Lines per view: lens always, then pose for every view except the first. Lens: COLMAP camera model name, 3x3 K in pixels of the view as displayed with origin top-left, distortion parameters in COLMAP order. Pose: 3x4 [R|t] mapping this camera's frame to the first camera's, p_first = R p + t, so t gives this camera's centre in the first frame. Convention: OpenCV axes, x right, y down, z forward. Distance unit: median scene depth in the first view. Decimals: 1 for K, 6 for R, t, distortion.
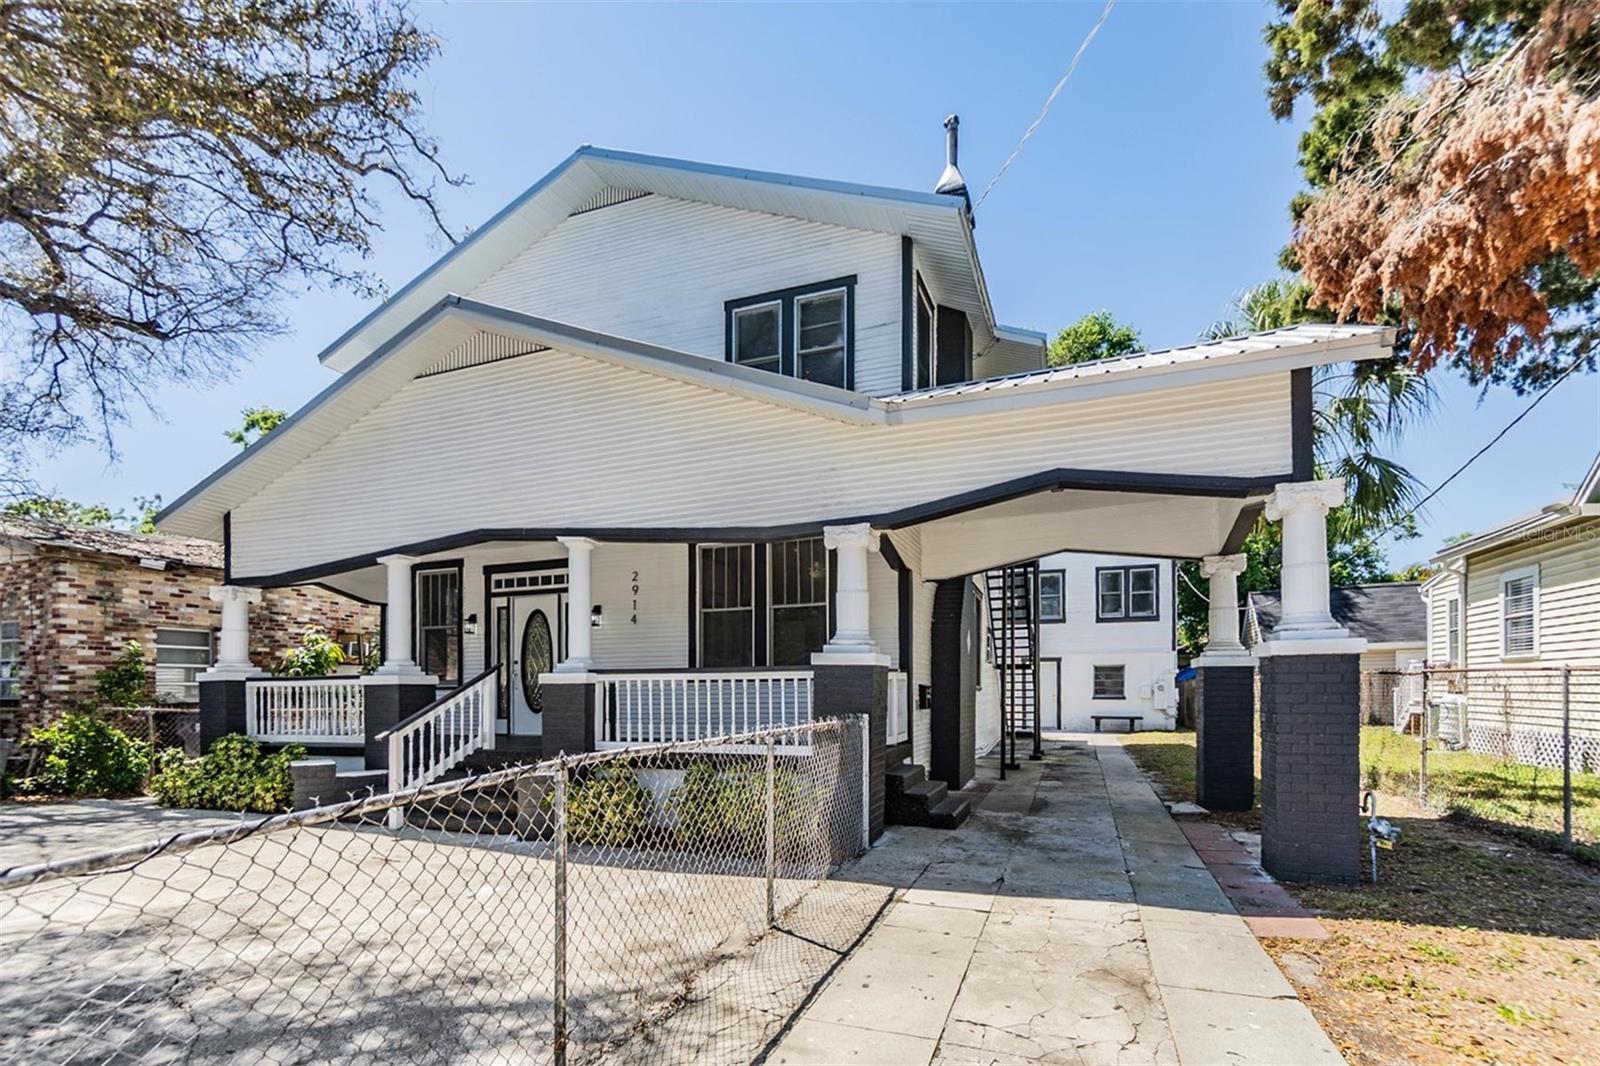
lens RADIAL K [[708.1, 0, 800.4], [0, 708.1, 500.8], [0, 0, 1]] dist [0.001351, -0.000199]
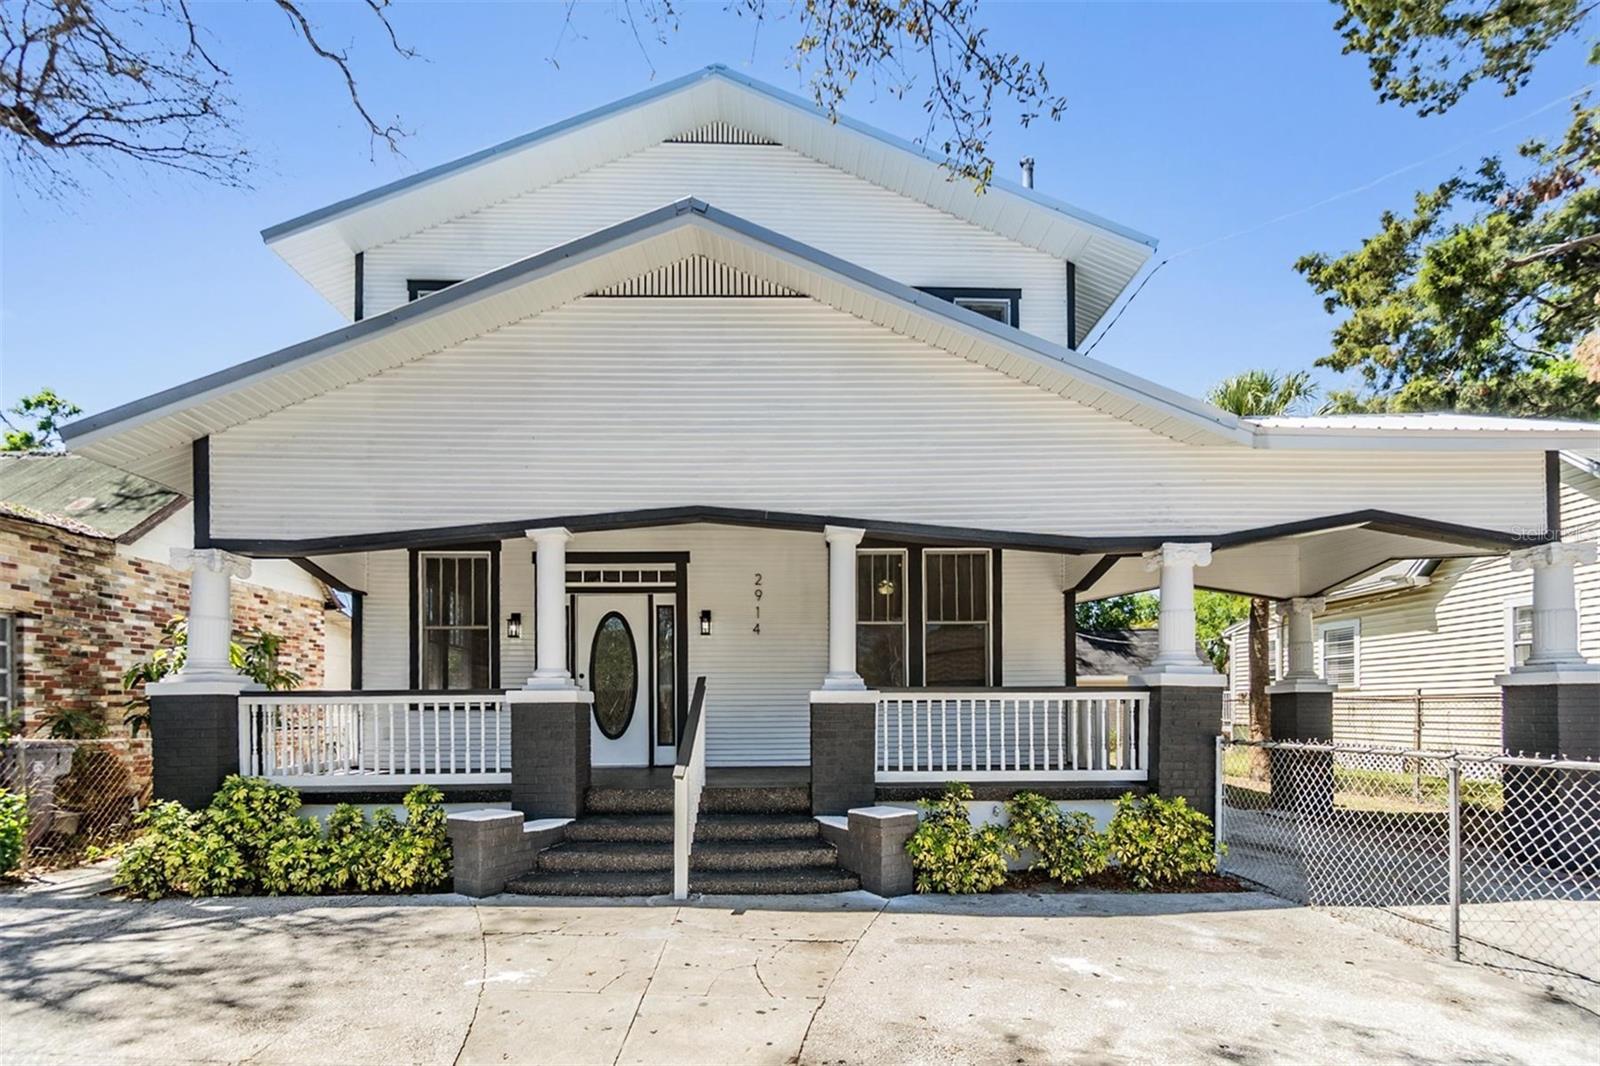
lens RADIAL K [[700.4, 0, 800.0], [0, 700.4, 533.0], [0, 0, 1]] dist [-0.000577, -0.000024]
pose [[0.926334, 0.095597, 0.364370, -0.522620], [-0.099735, 0.994986, -0.007492, 0.053701], [-0.363259, -0.029401, 0.931224, 0.198136]]
